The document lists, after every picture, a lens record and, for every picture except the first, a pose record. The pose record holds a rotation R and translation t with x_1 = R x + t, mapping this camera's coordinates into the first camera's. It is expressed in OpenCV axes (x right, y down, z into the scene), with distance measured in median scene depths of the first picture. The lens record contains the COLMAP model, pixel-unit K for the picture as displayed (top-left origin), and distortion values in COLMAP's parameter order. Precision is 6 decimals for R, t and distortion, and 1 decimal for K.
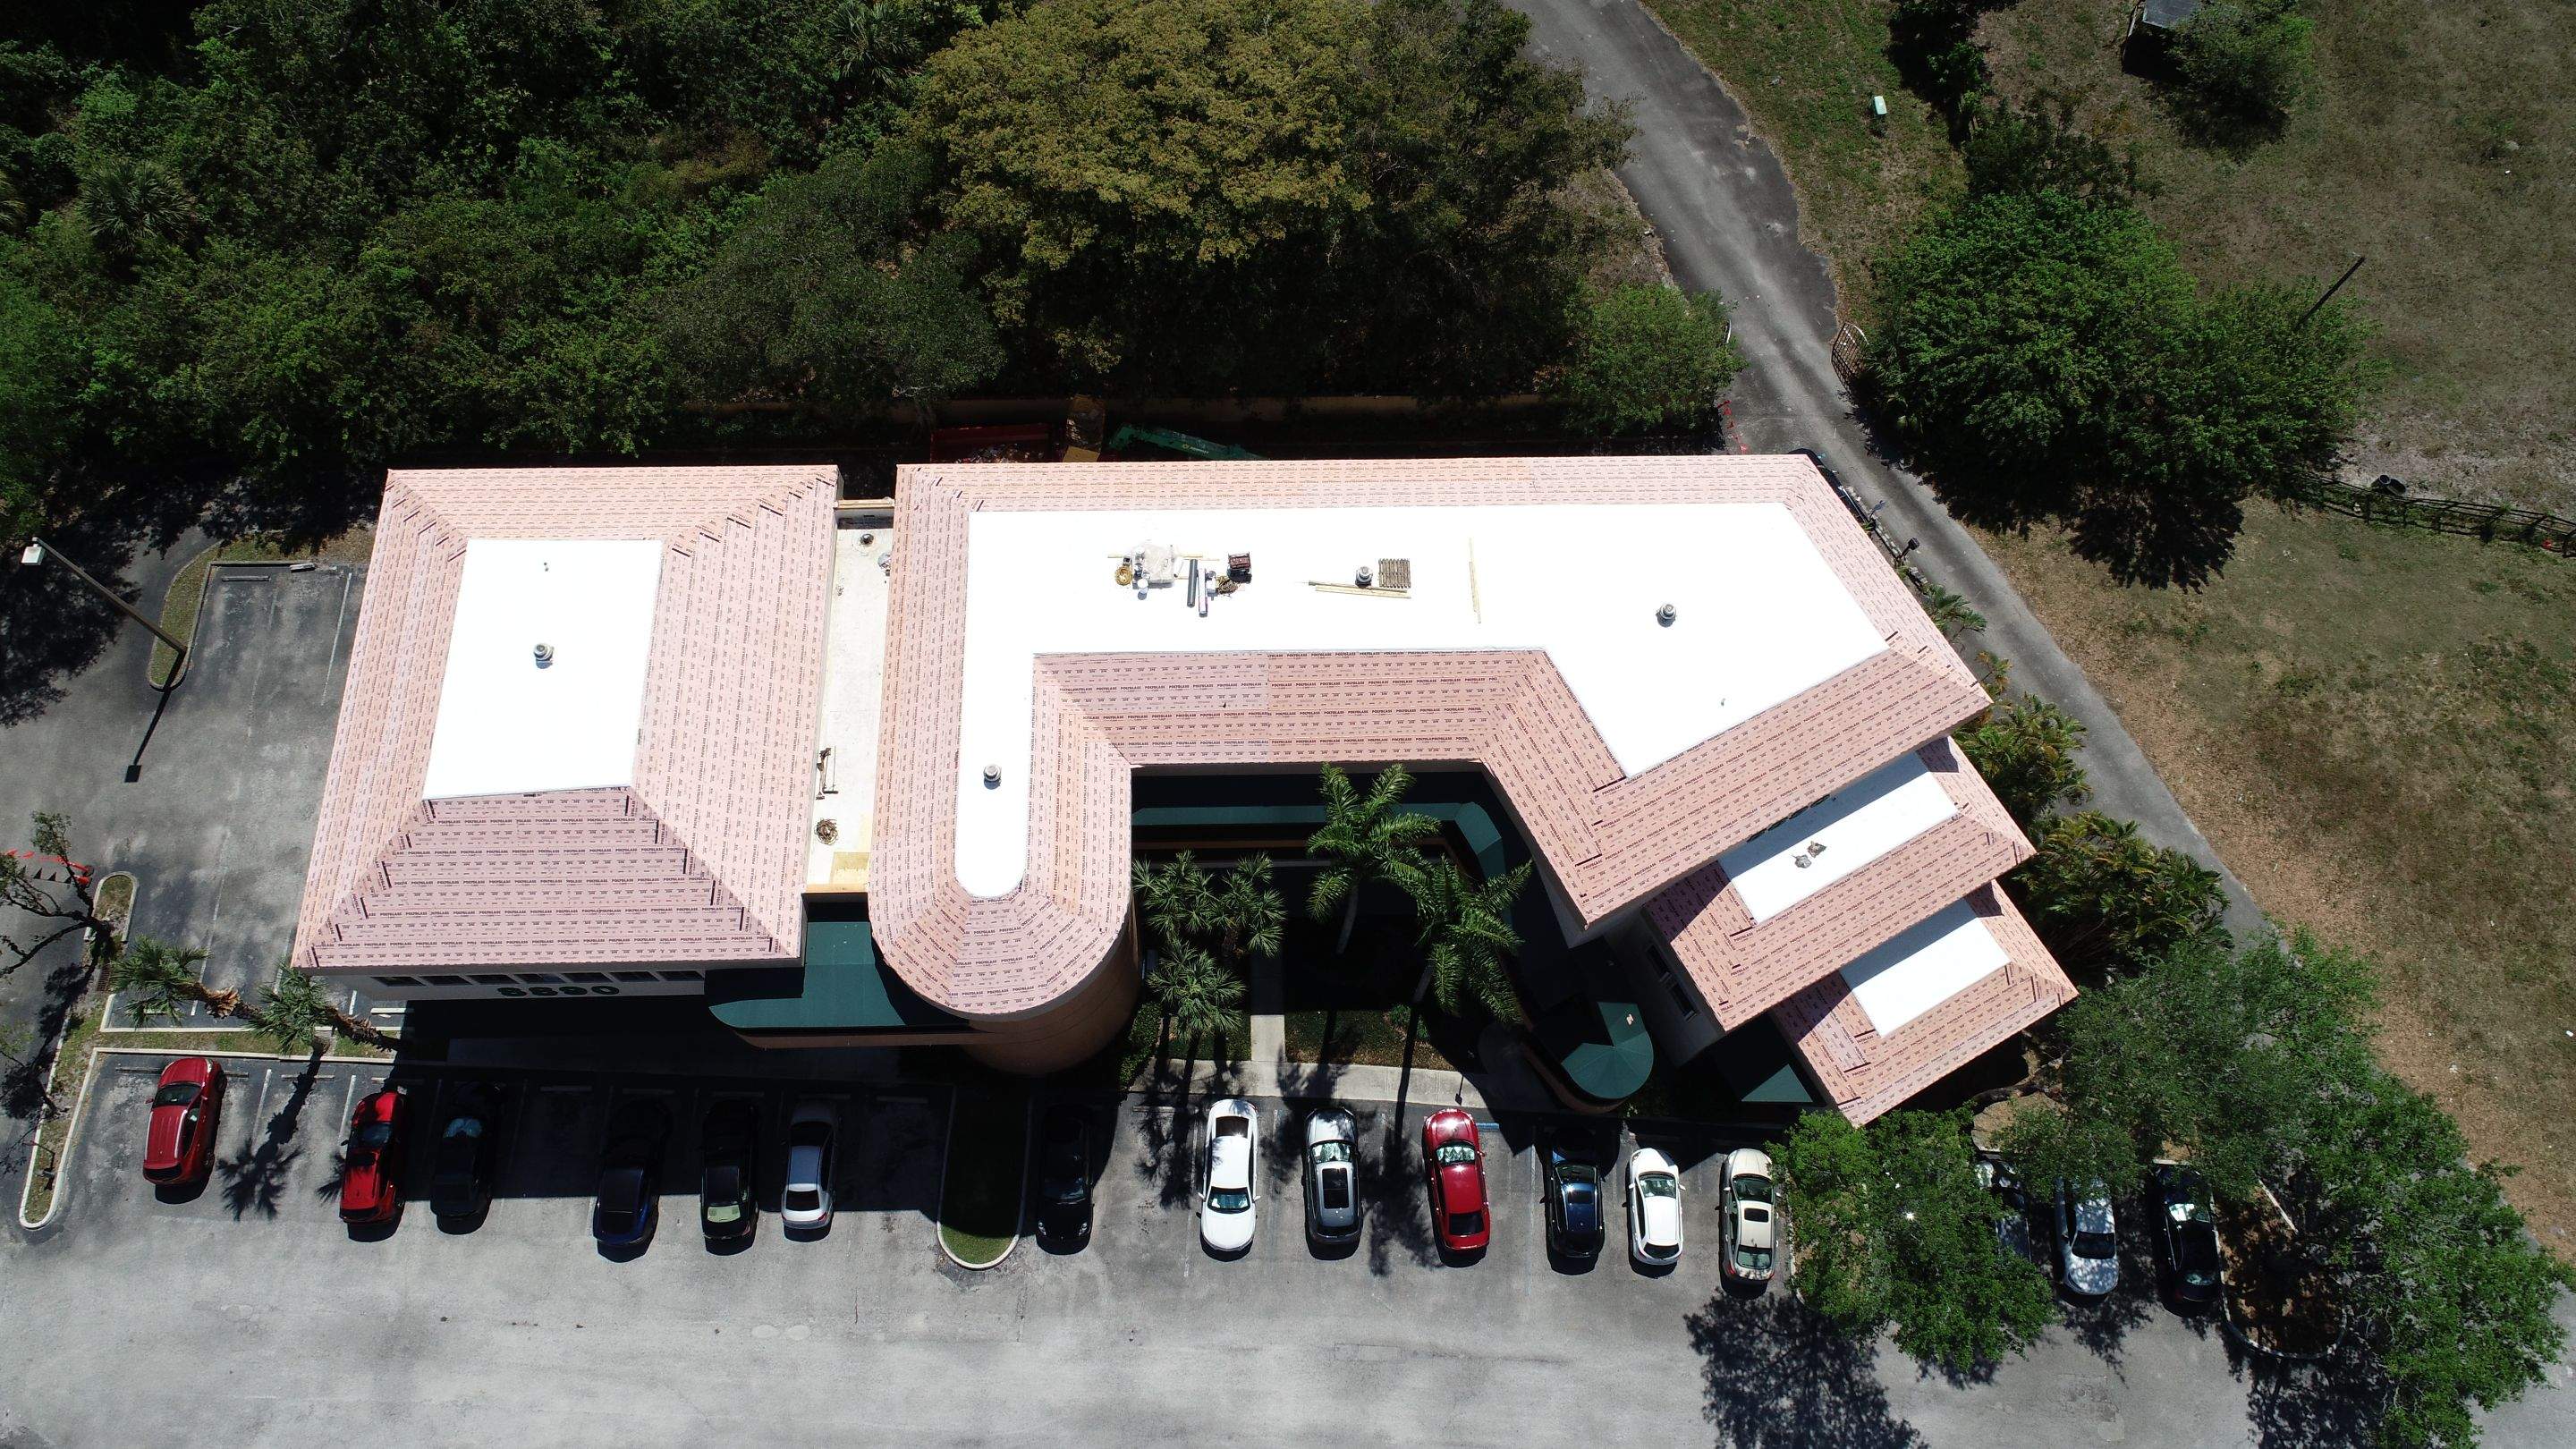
lens RADIAL K [[1724.8, 0, 1290.7], [0, 1724.8, 722.2], [0, 0, 1]] dist [-0.007628, 0.004194]
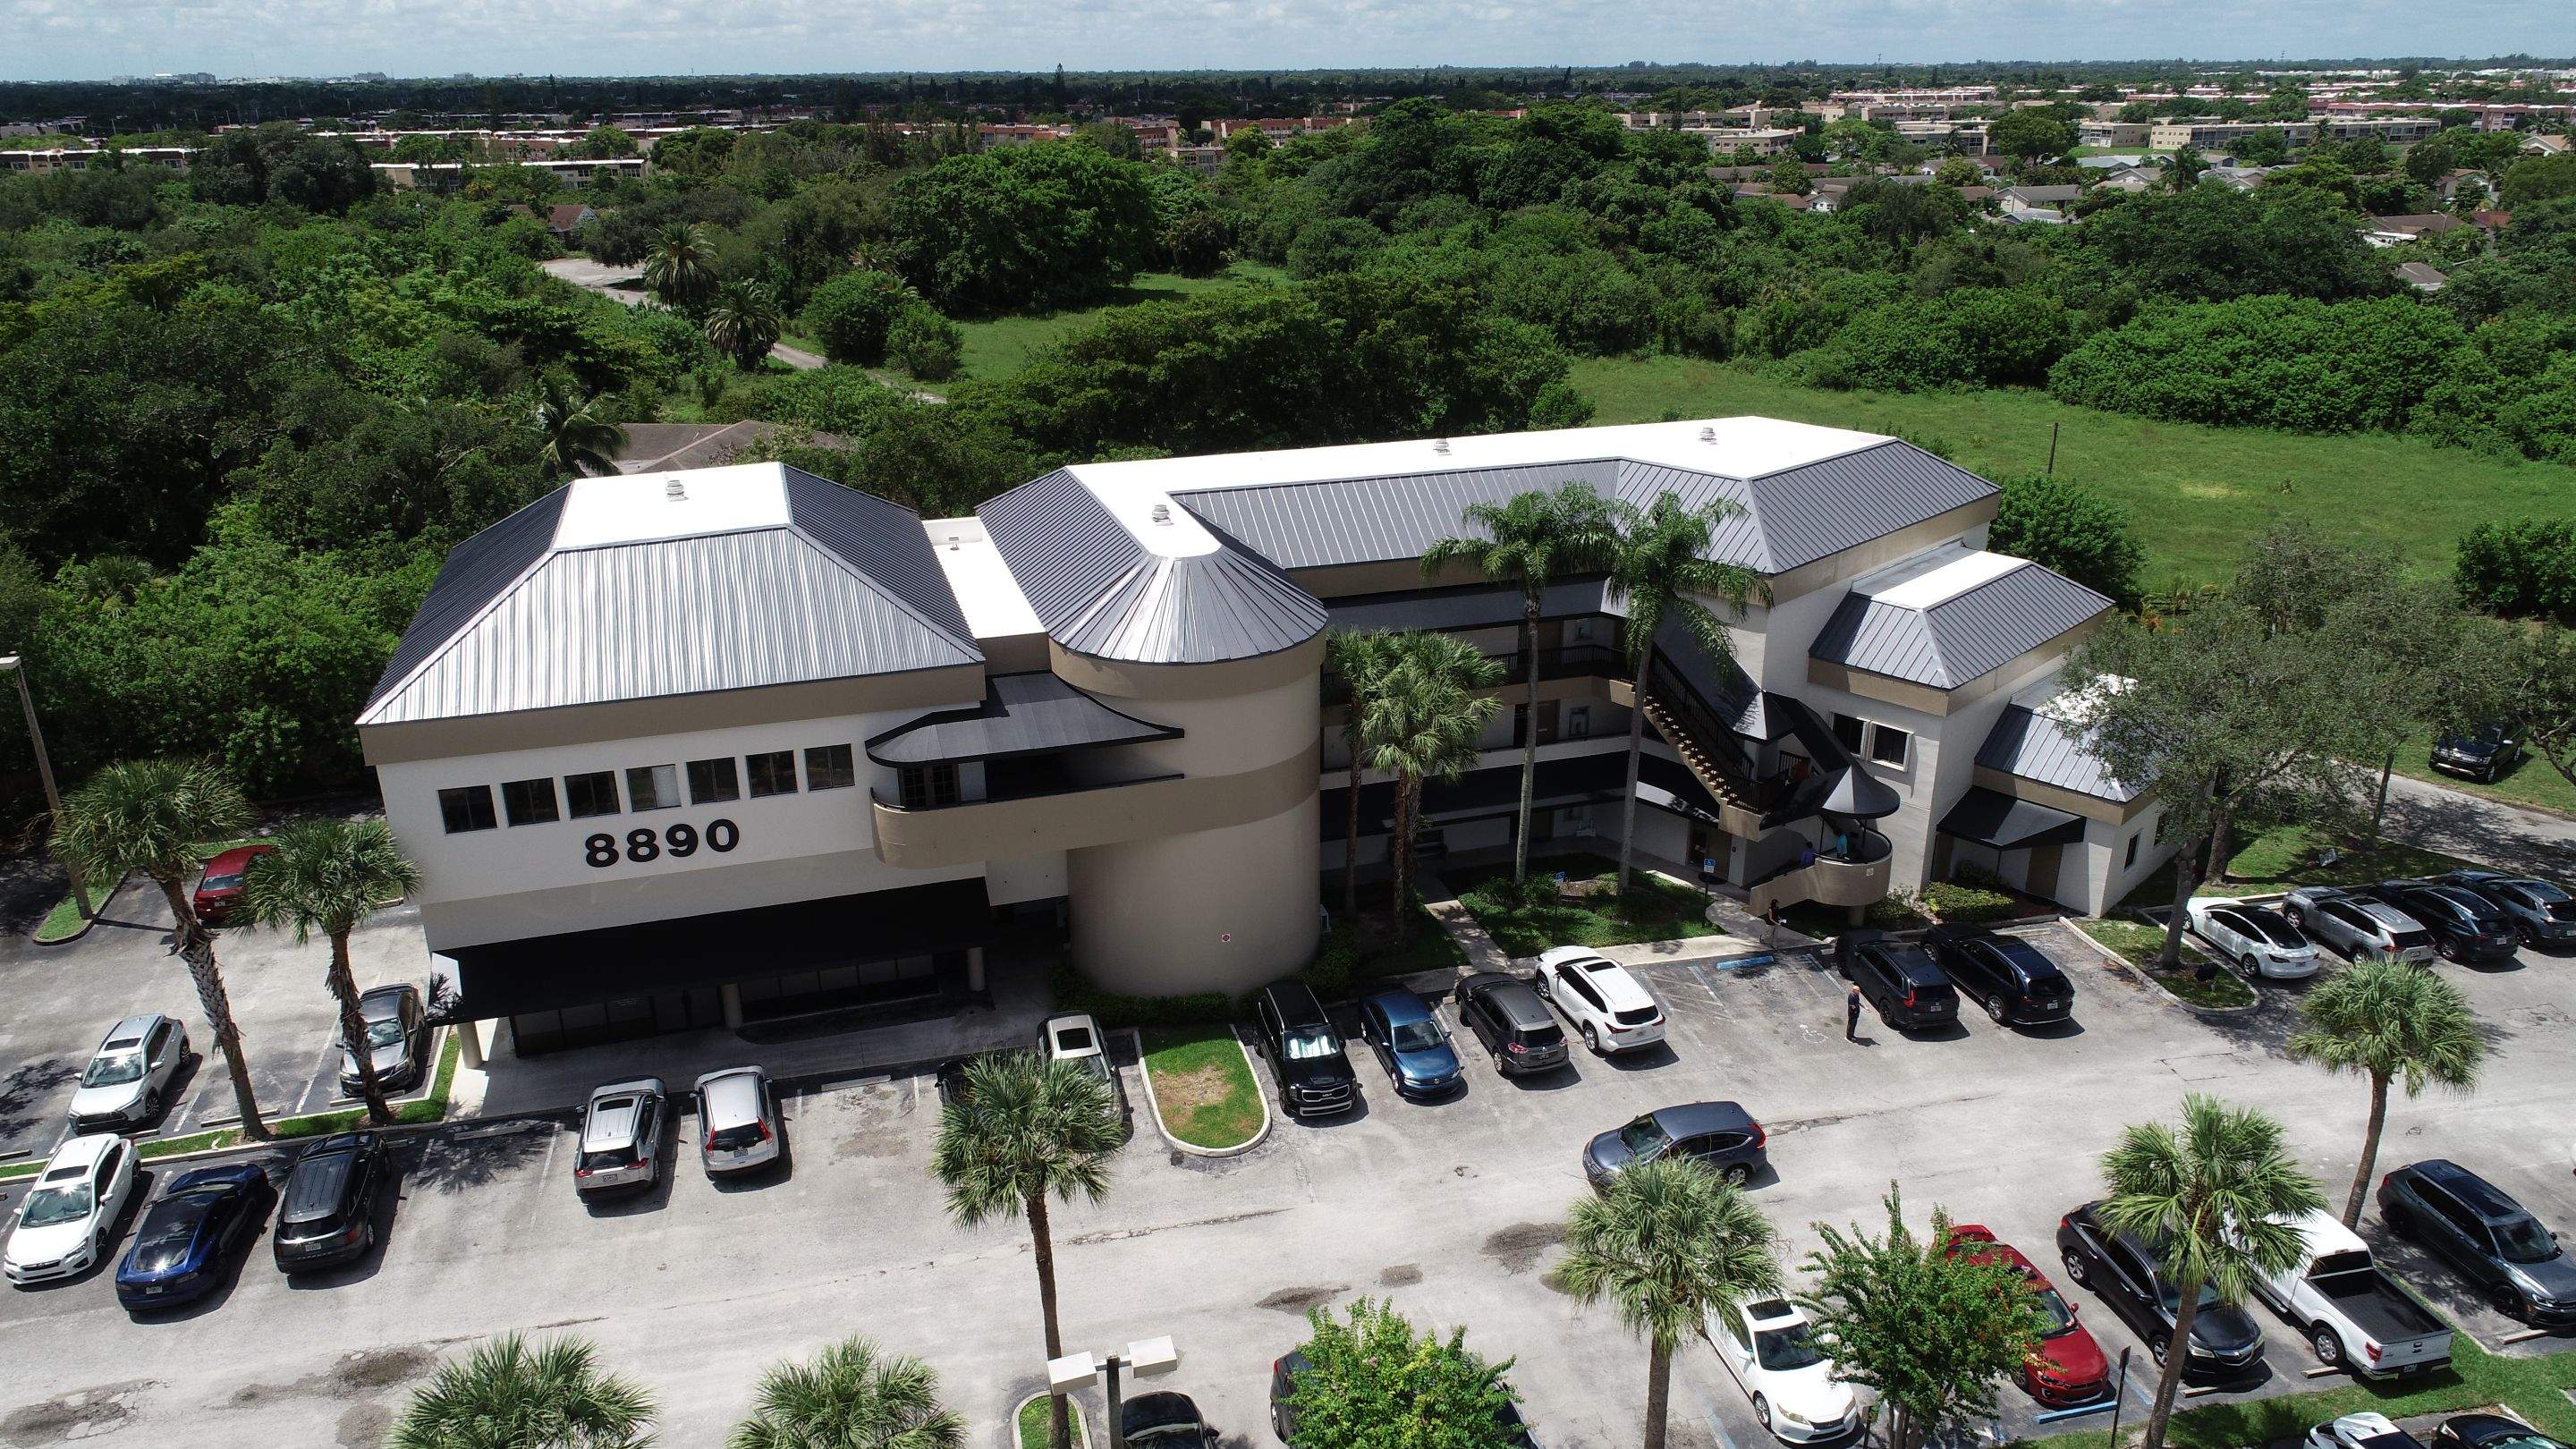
lens RADIAL K [[1724.8, 0, 1291.5], [0, 1724.8, 721.2], [0, 0, 1]] dist [-0.007628, 0.004194]
pose [[0.962015, -0.124074, 0.243172, -0.314161], [0.261854, 0.671265, -0.693423, 0.714710], [-0.077197, 0.730759, 0.678256, 0.369812]]
